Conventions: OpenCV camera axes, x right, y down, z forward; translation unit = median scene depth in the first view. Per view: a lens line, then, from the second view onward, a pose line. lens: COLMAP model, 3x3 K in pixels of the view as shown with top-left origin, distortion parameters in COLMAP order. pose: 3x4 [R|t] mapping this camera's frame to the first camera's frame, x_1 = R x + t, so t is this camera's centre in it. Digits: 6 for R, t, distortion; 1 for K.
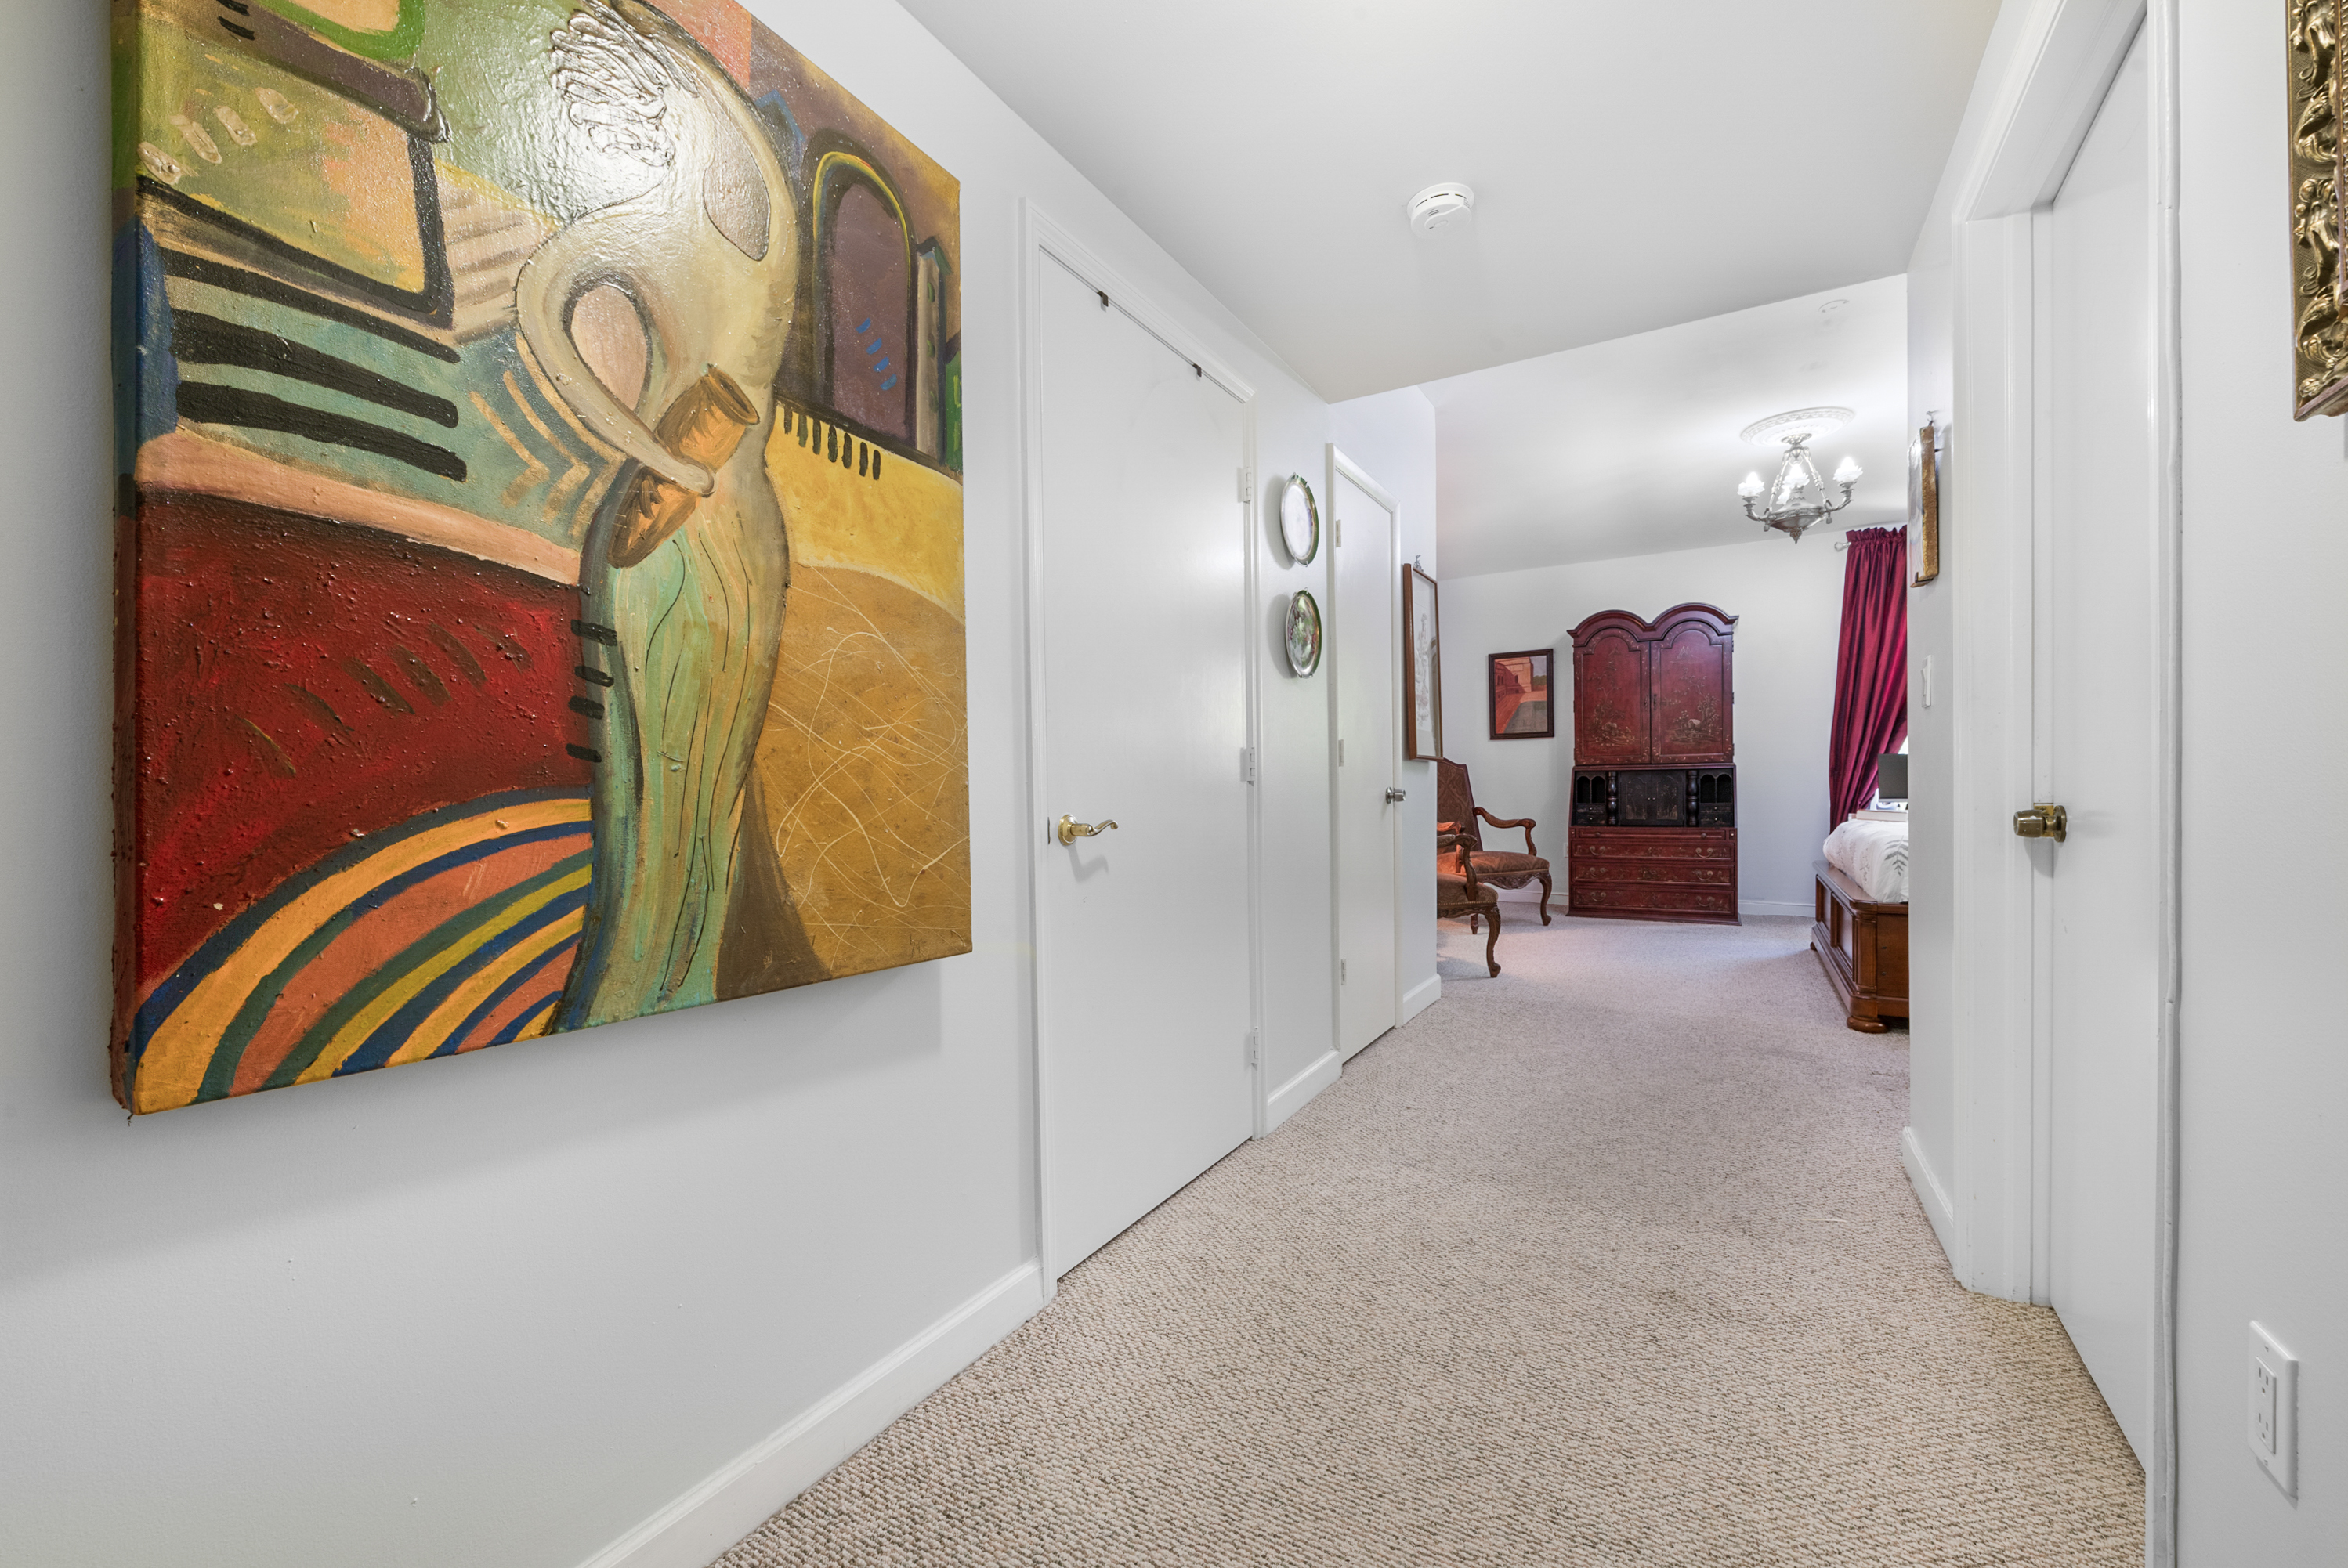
lens RADIAL K [[941.5, 0, 1176.5], [0, 941.5, 794.4], [0, 0, 1]] dist [-0.010689, -0.000228]
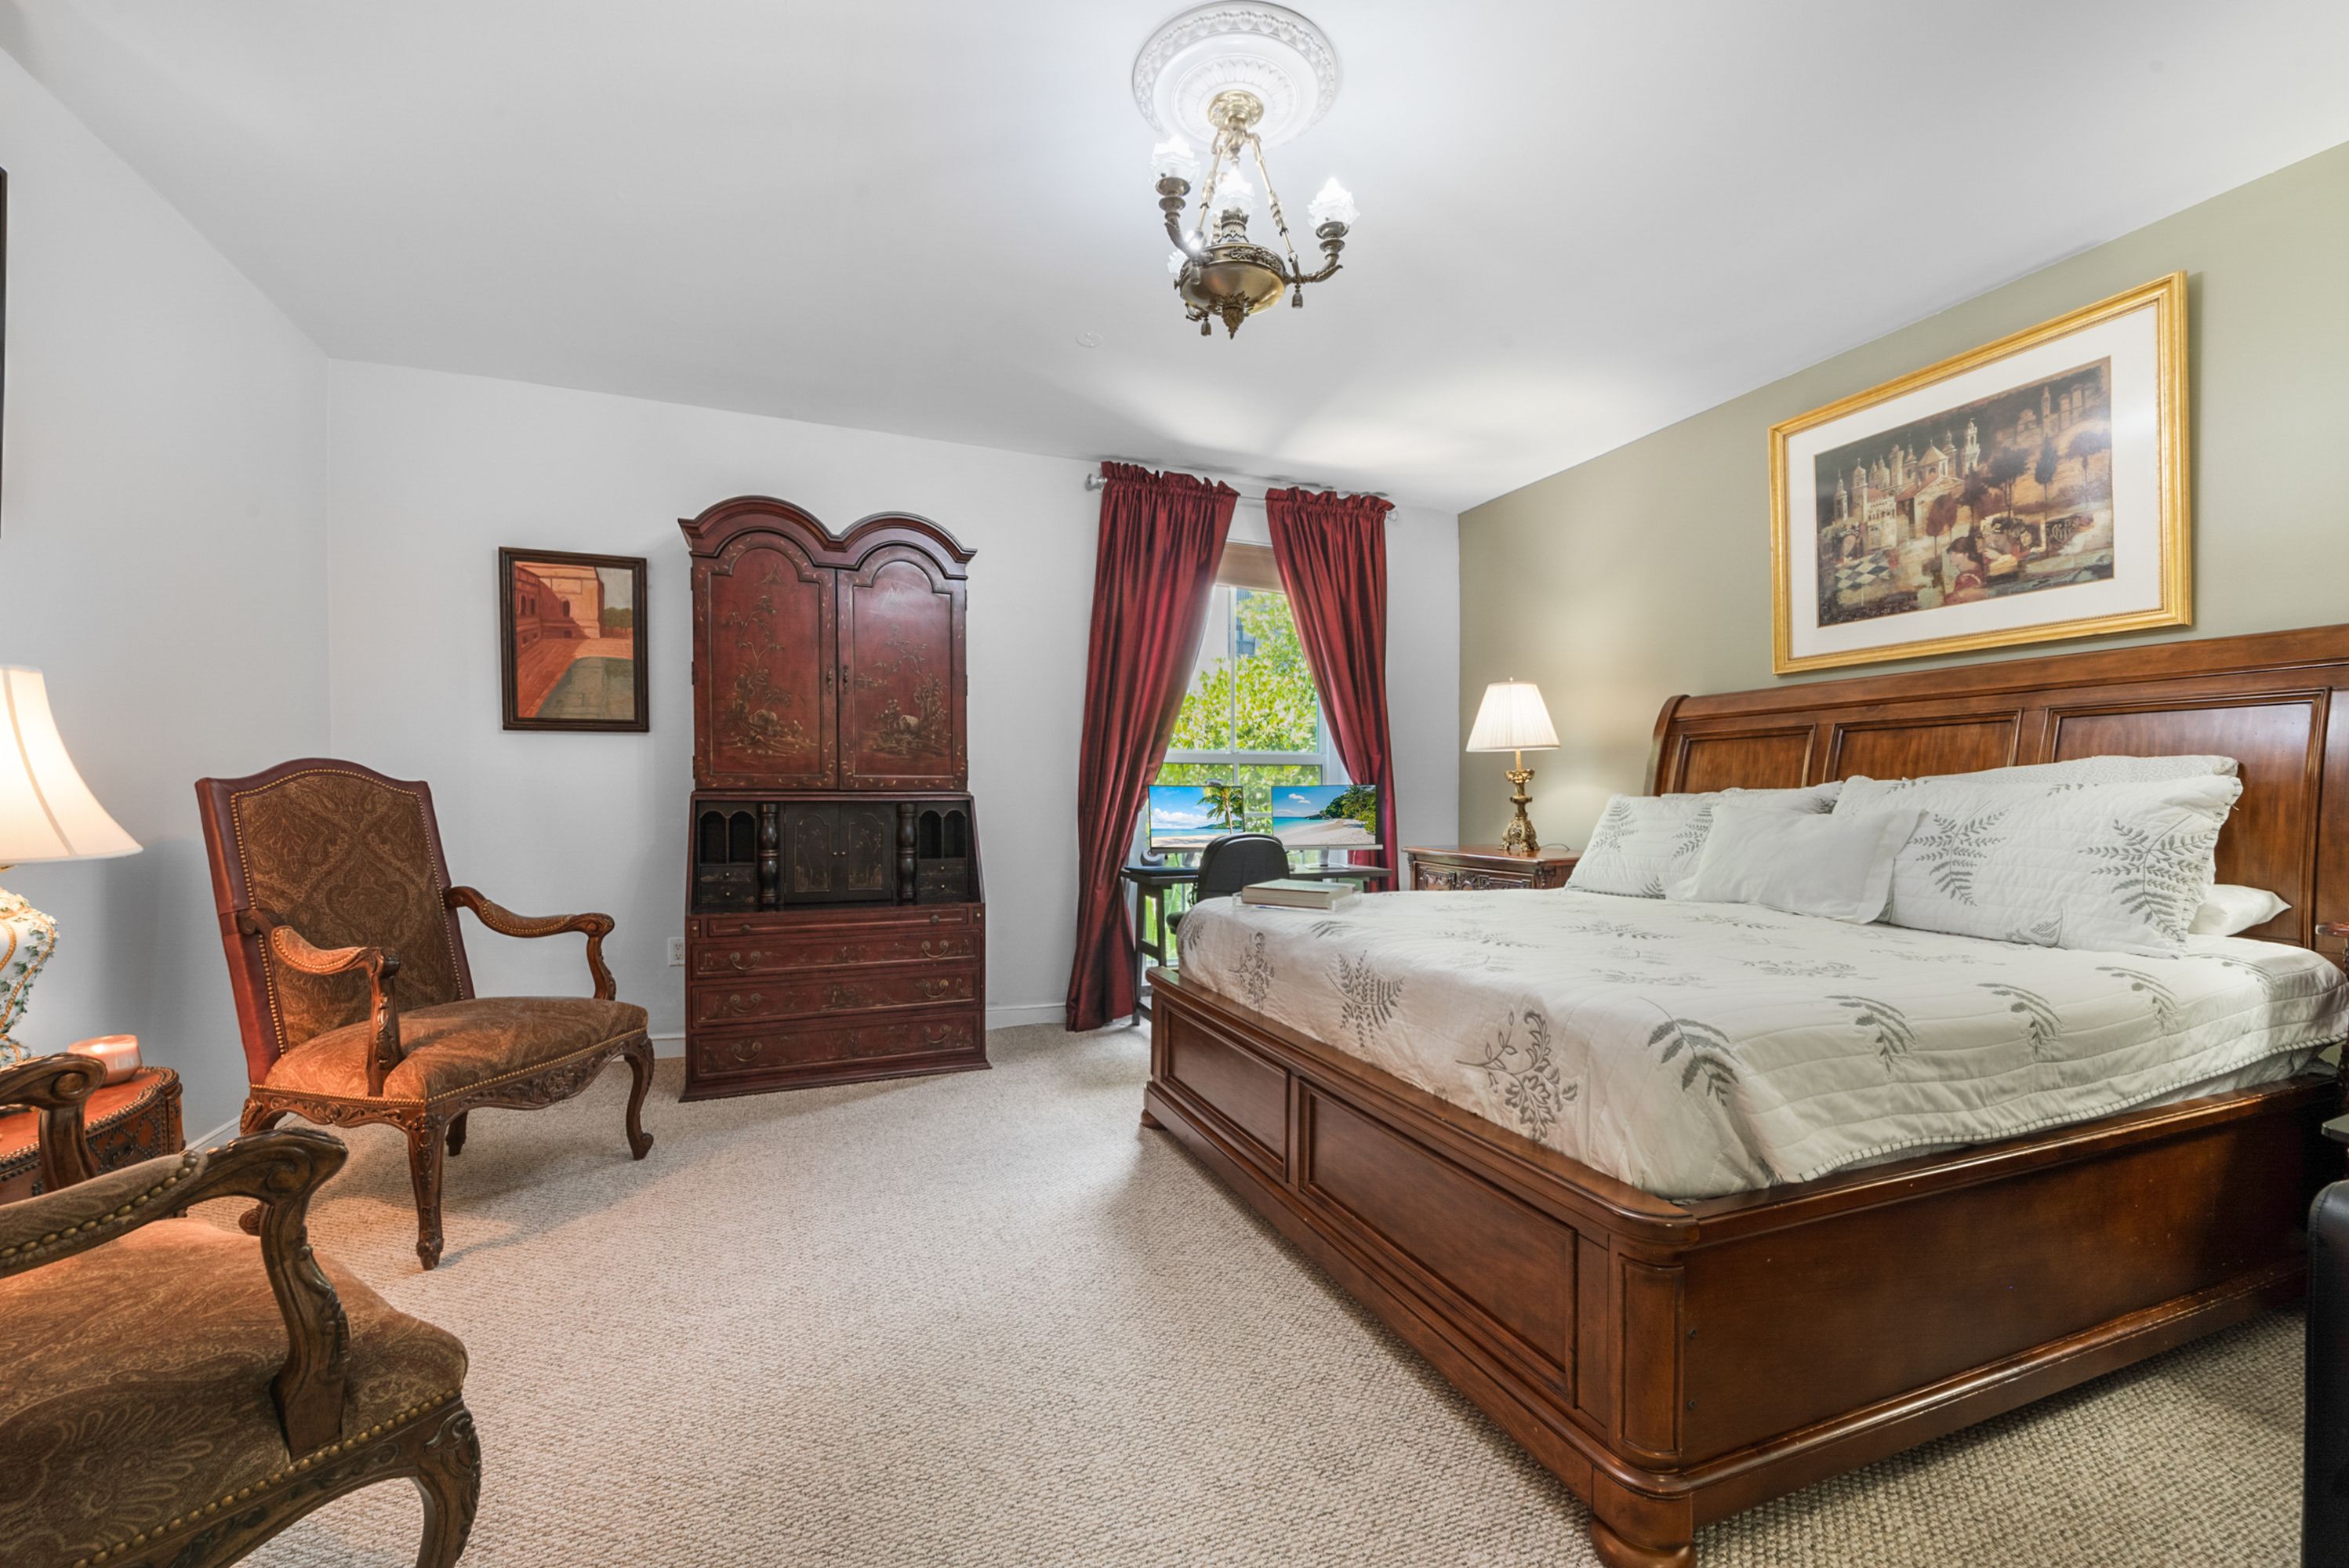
lens RADIAL K [[942.0, 0, 1187.1], [0, 942.0, 820.7], [0, 0, 1]] dist [-0.010689, -0.000228]
pose [[0.601264, -0.004652, 0.799037, 0.187103], [-0.003892, 0.999954, 0.008750, -0.020482], [-0.799041, -0.008371, 0.601218, 0.505628]]
